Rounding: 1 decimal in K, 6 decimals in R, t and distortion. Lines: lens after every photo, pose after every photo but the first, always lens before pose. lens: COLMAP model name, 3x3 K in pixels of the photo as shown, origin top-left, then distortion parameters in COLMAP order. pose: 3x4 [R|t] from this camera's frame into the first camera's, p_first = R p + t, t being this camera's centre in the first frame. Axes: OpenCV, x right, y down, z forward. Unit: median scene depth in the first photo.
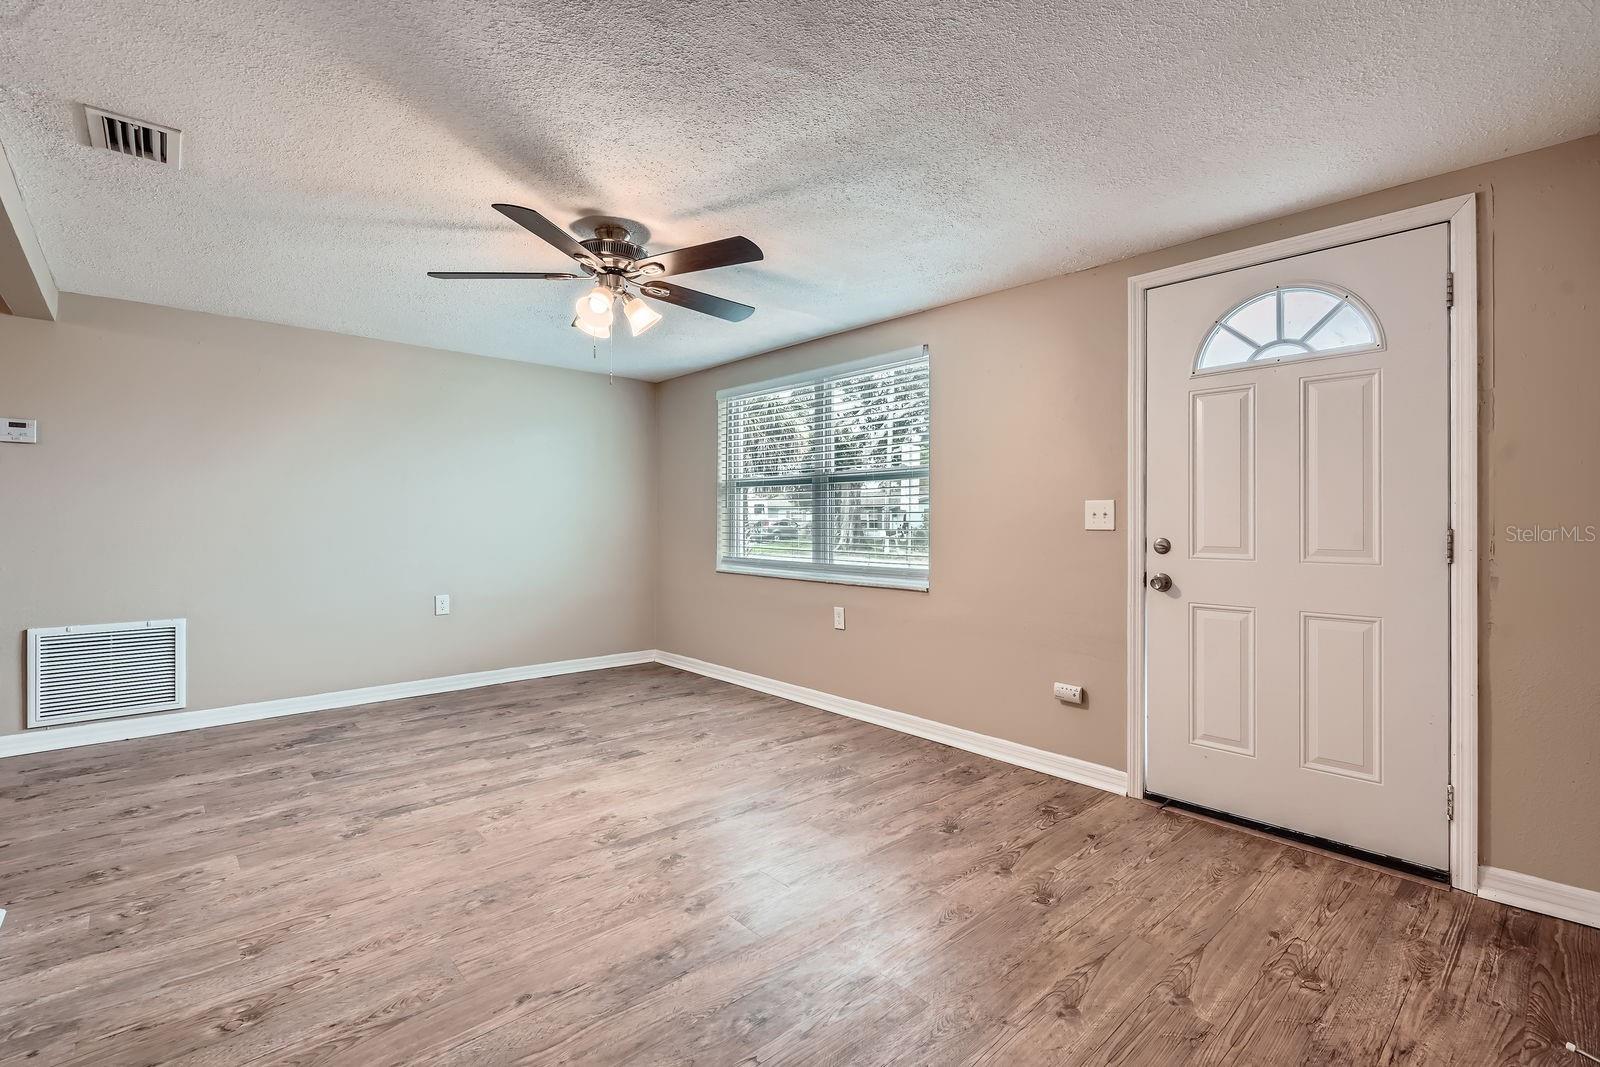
lens RADIAL K [[733.1, 0, 801.3], [0, 733.1, 525.5], [0, 0, 1]] dist [-0.003488, -0.000332]
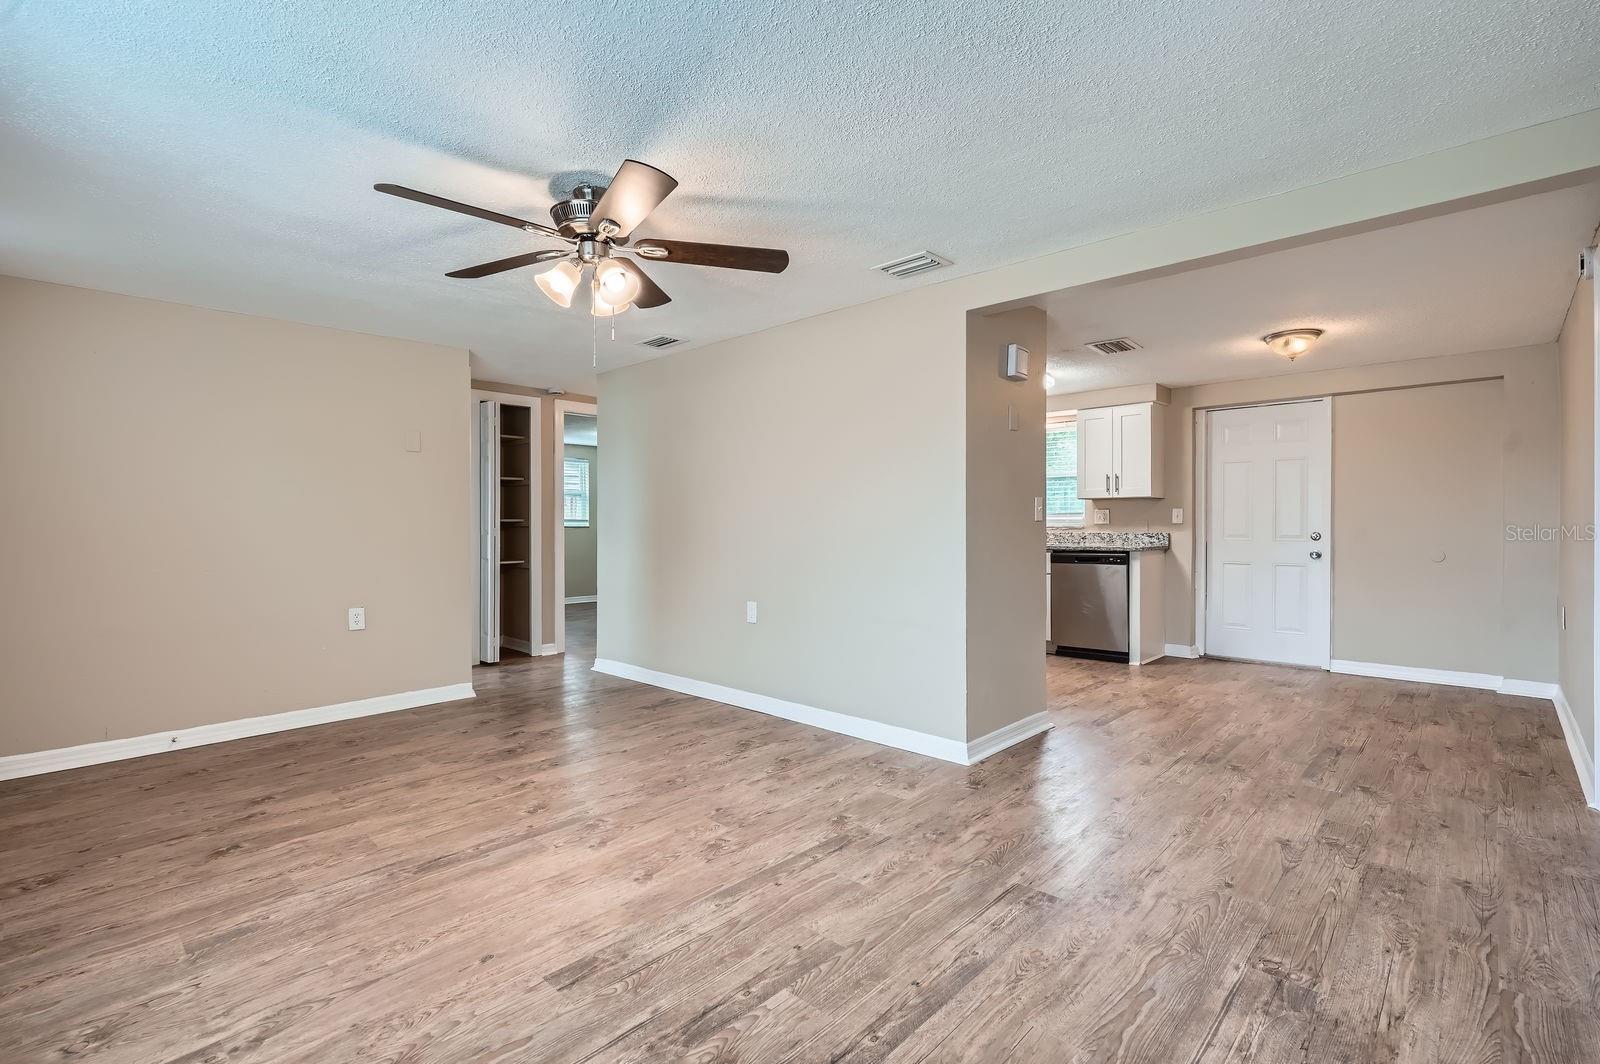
lens RADIAL K [[733.1, 0, 799.4], [0, 733.1, 526.7], [0, 0, 1]] dist [-0.003488, -0.000332]
pose [[-0.997064, 0.000054, -0.076572, -0.427832], [-0.000878, 0.999926, 0.012143, -0.012230], [0.076567, 0.012175, -0.996990, 1.854940]]
